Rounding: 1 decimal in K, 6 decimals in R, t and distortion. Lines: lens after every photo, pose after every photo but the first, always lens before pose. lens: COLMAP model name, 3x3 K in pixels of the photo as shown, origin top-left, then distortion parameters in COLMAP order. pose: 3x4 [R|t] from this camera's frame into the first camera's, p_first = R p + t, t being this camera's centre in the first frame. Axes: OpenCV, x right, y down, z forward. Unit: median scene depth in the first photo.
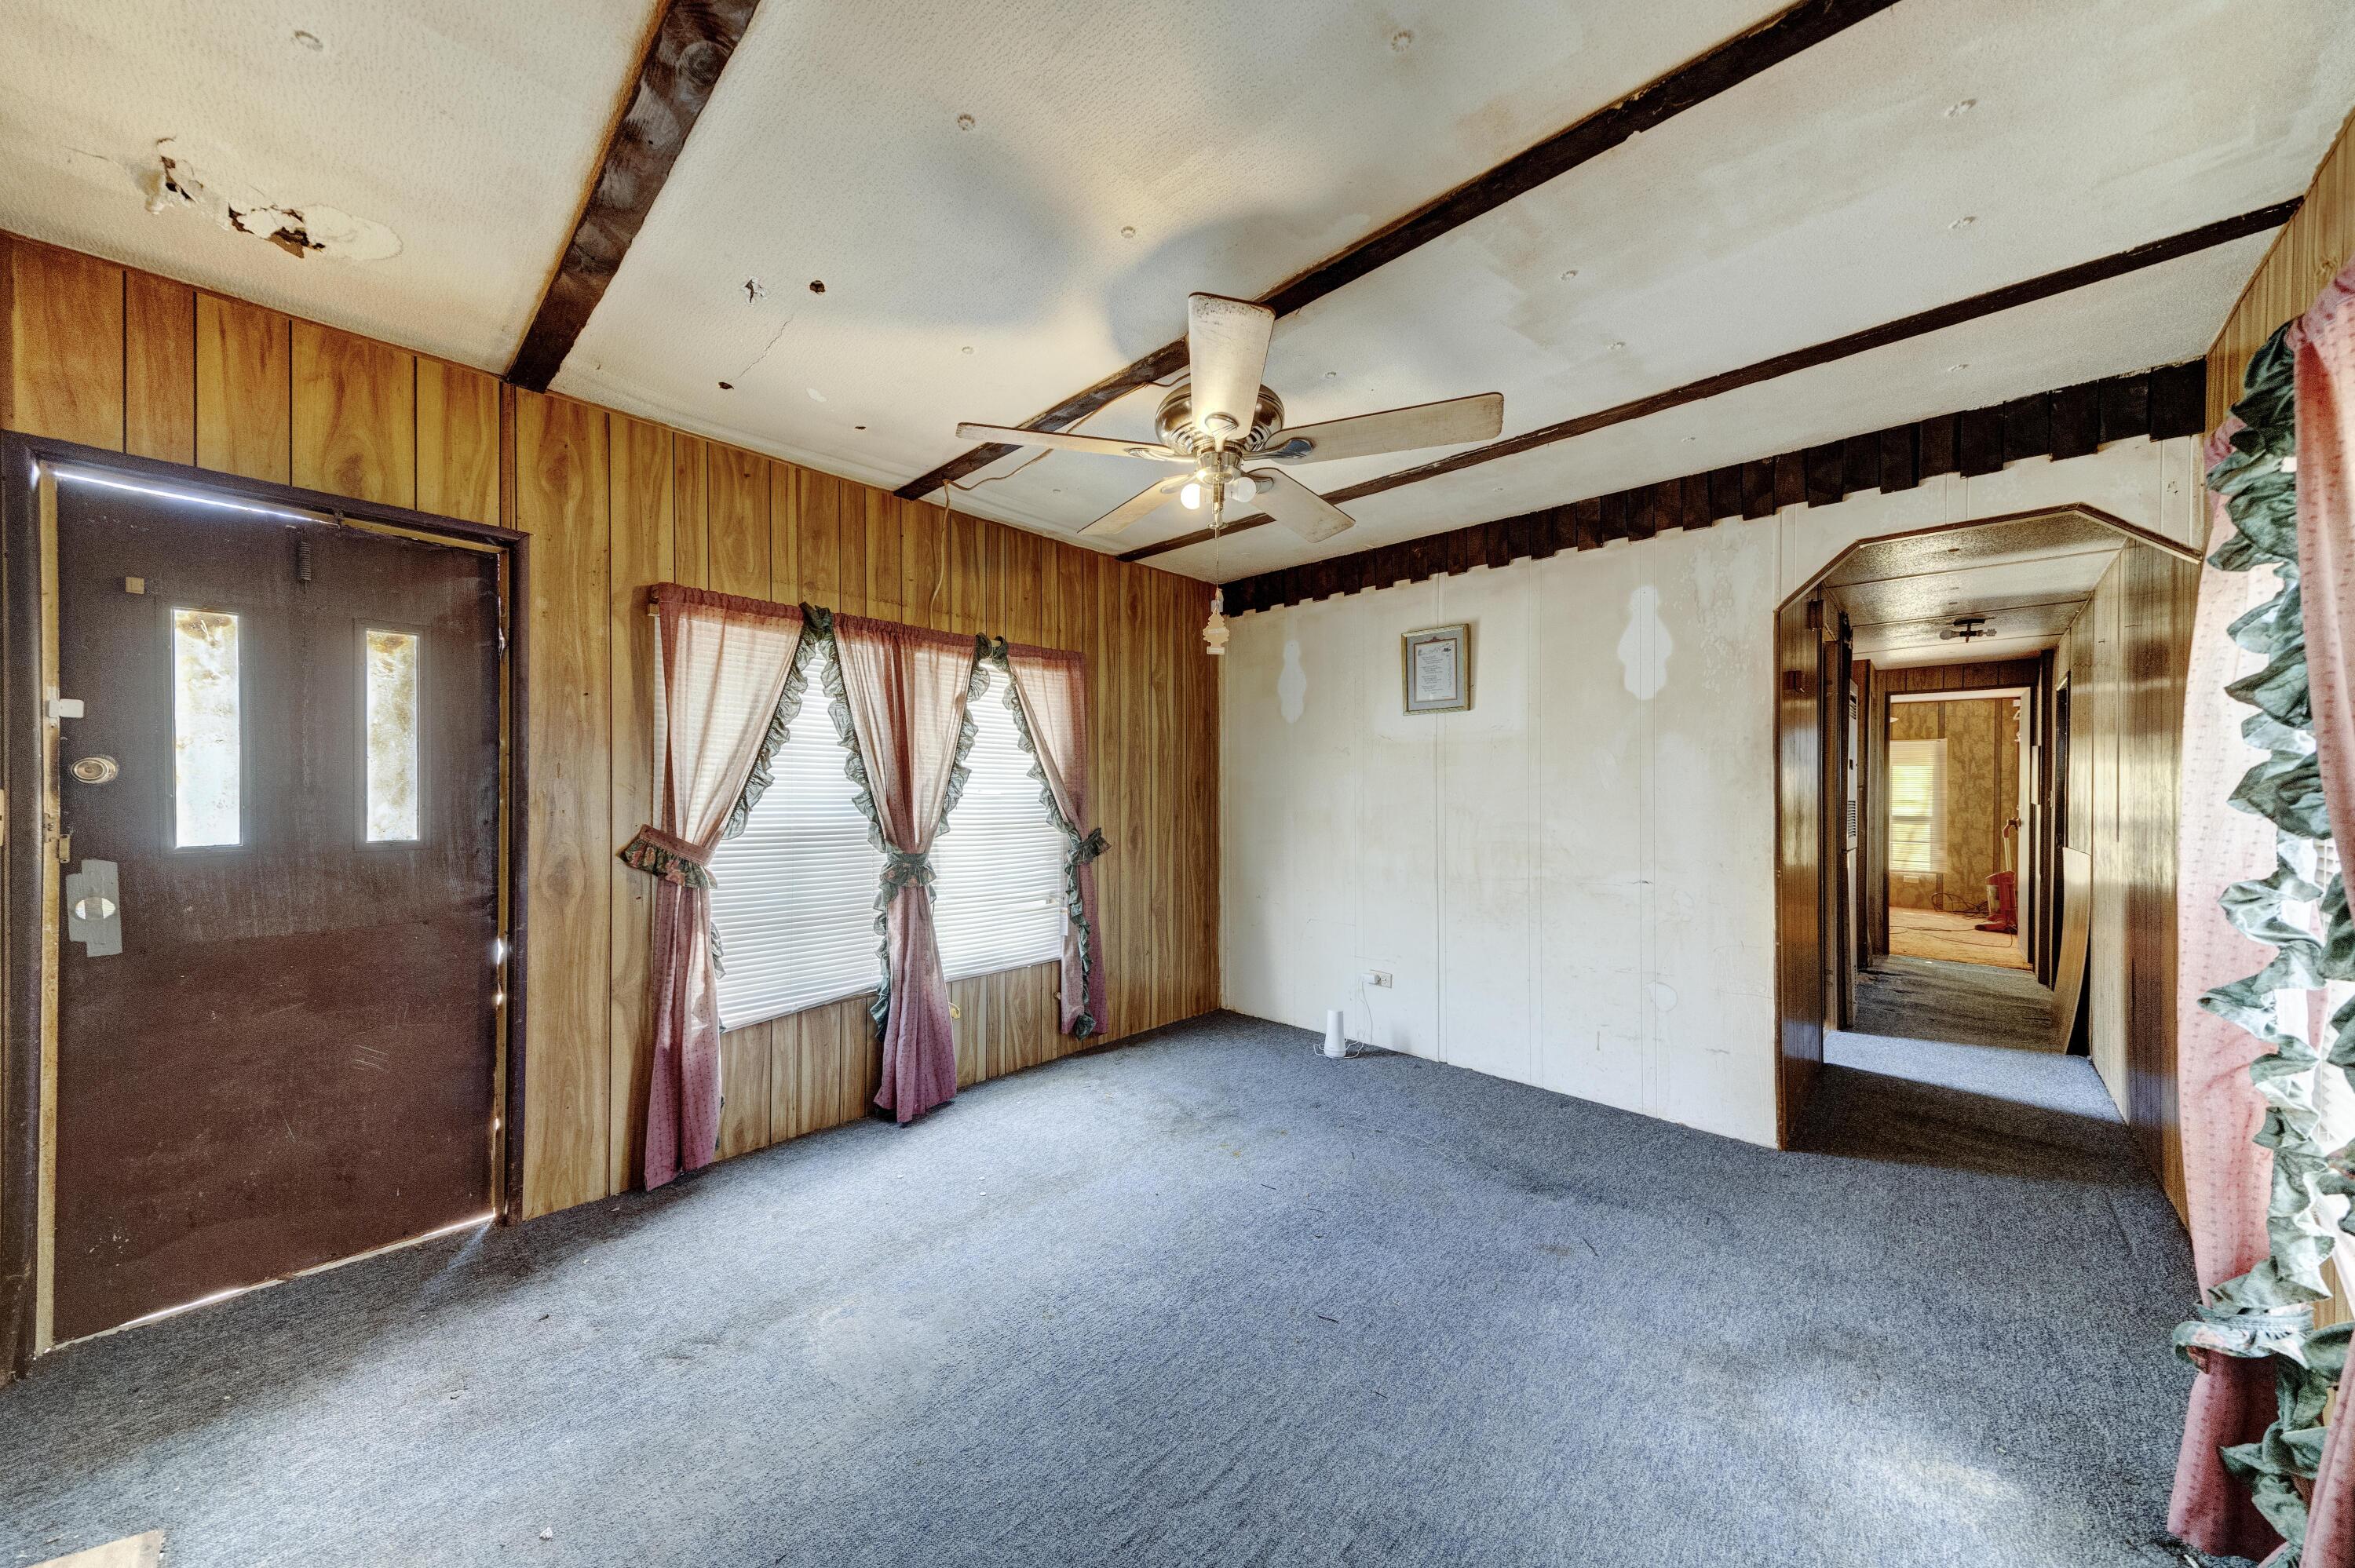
lens RADIAL K [[754.1, 0, 1160.7], [0, 754.1, 796.3], [0, 0, 1]] dist [0.016351, 0.000081]
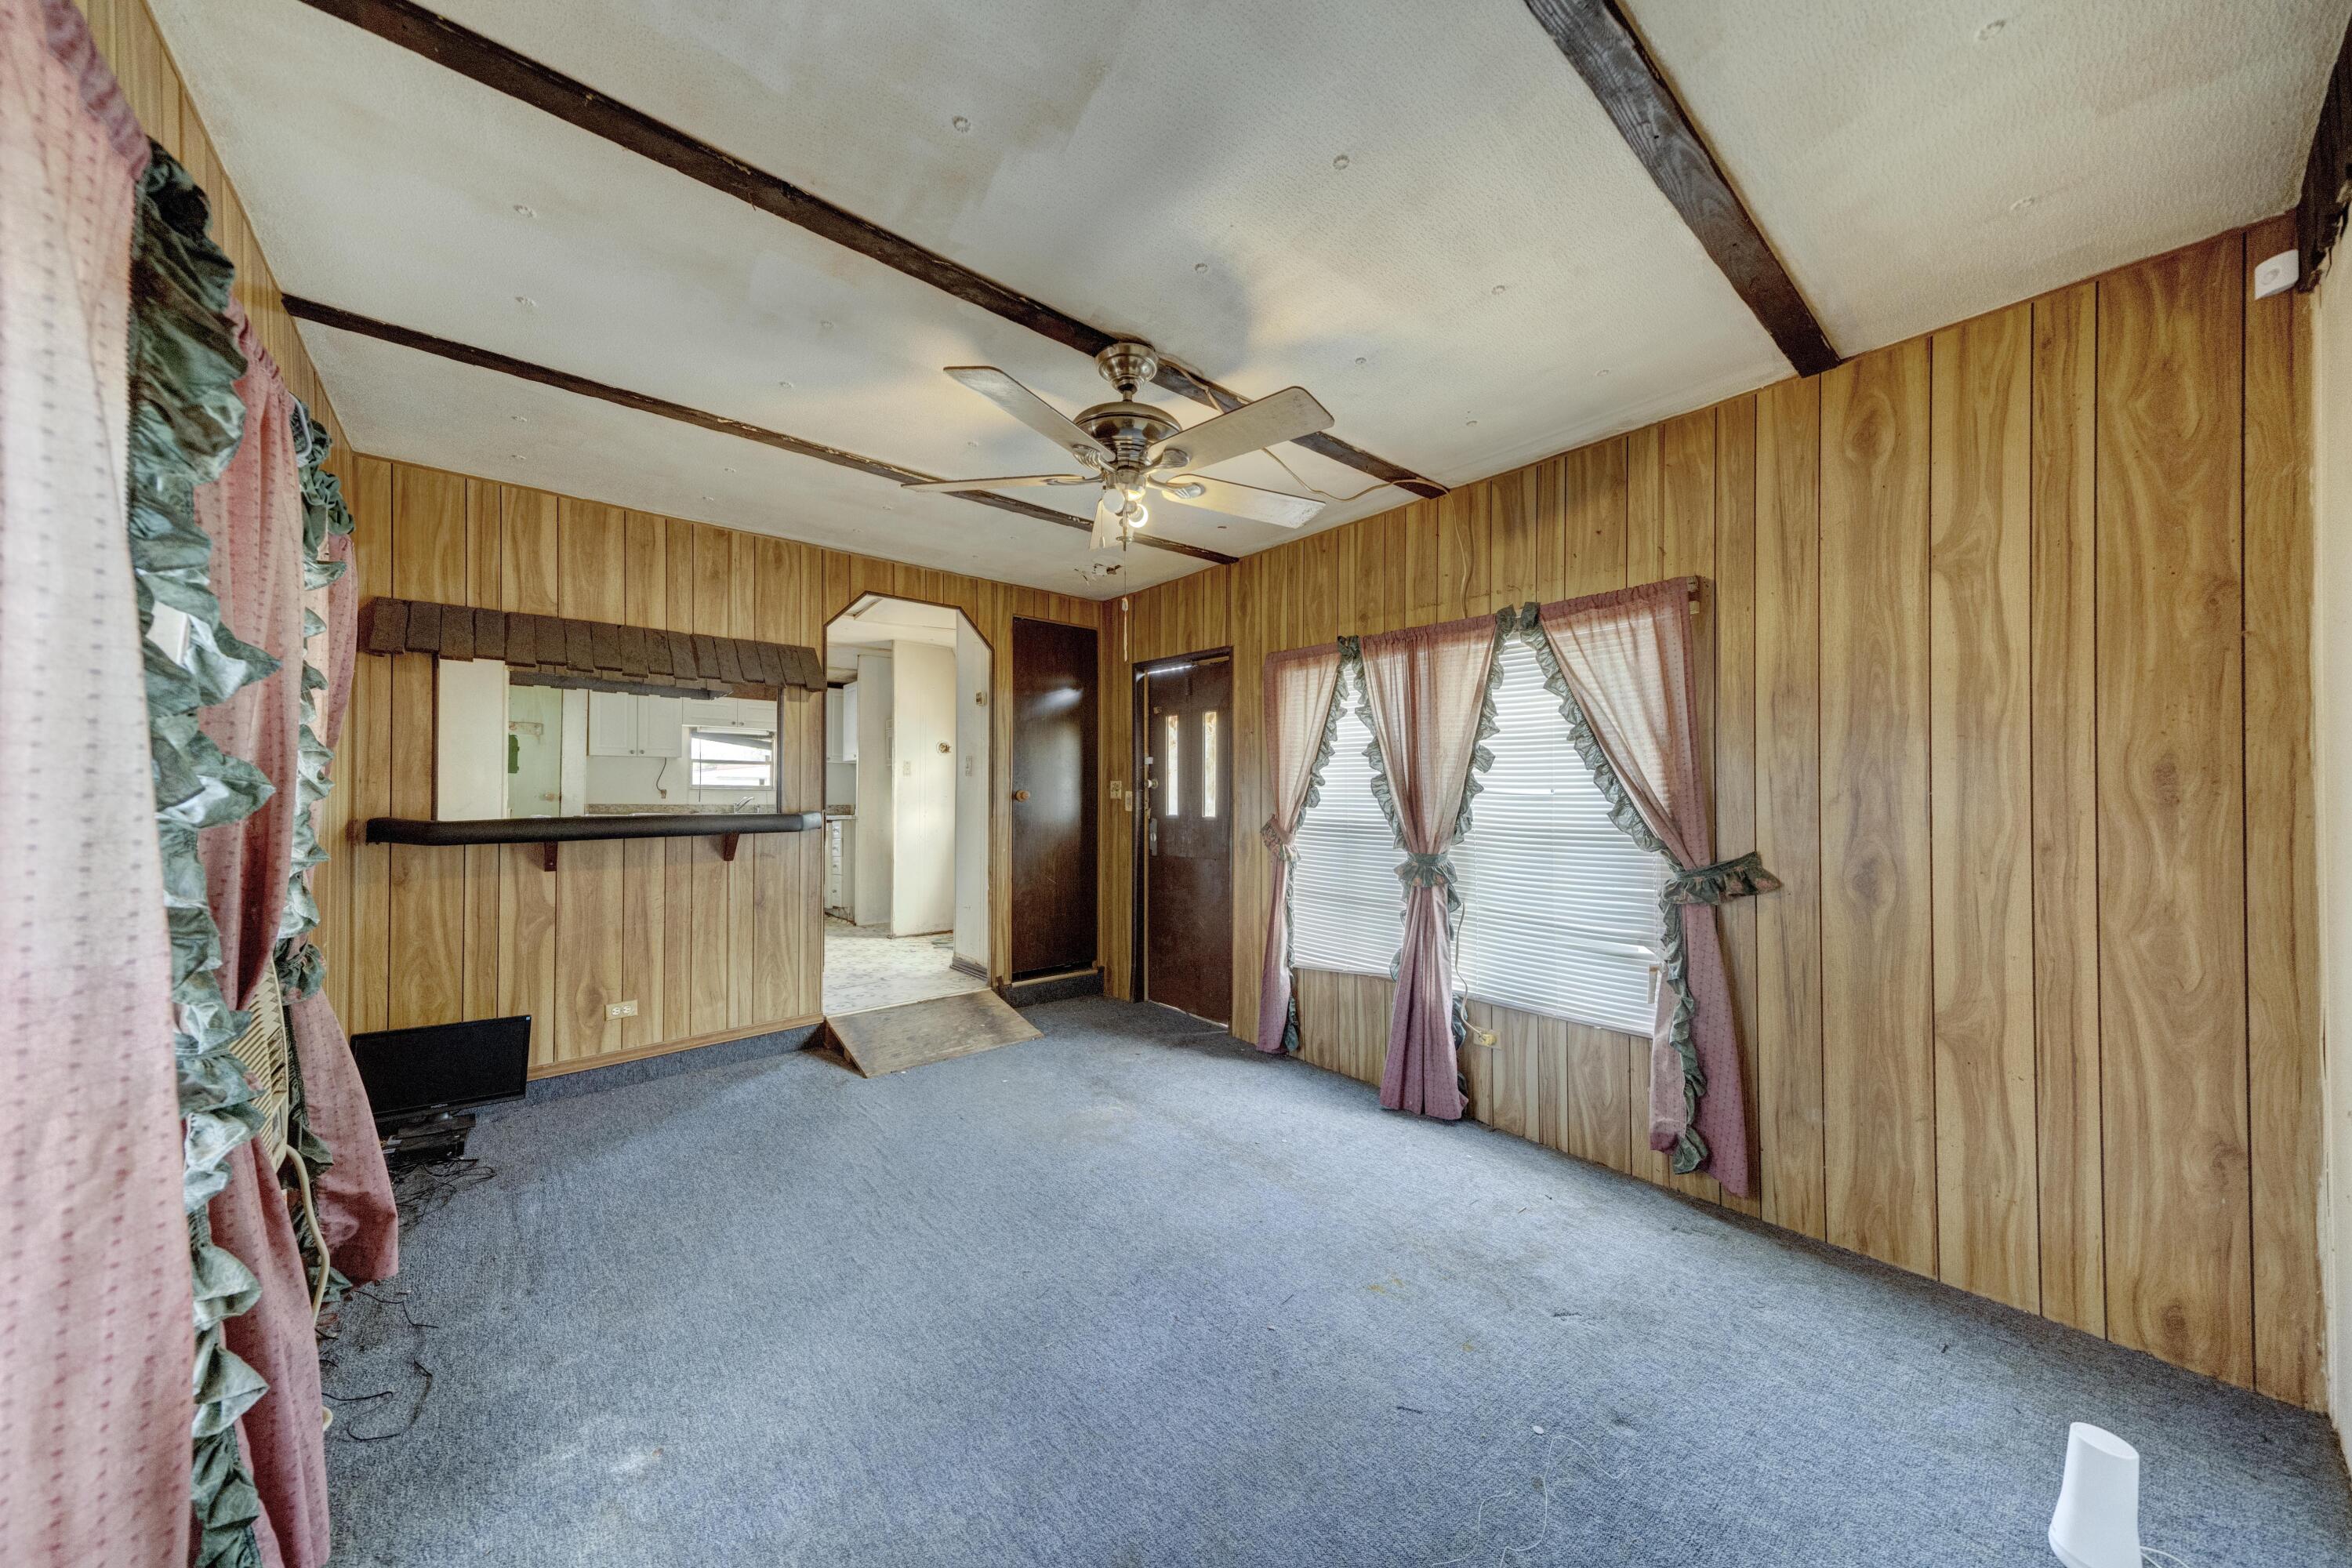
lens RADIAL K [[832.7, 0, 1163.2], [0, 832.7, 786.1], [0, 0, 1]] dist [-0.003237, -0.000520]
pose [[-0.119458, -0.004567, -0.992829, 0.770522], [-0.002745, 0.999987, -0.004270, -0.007025], [0.992835, 0.002215, -0.119469, 0.753222]]
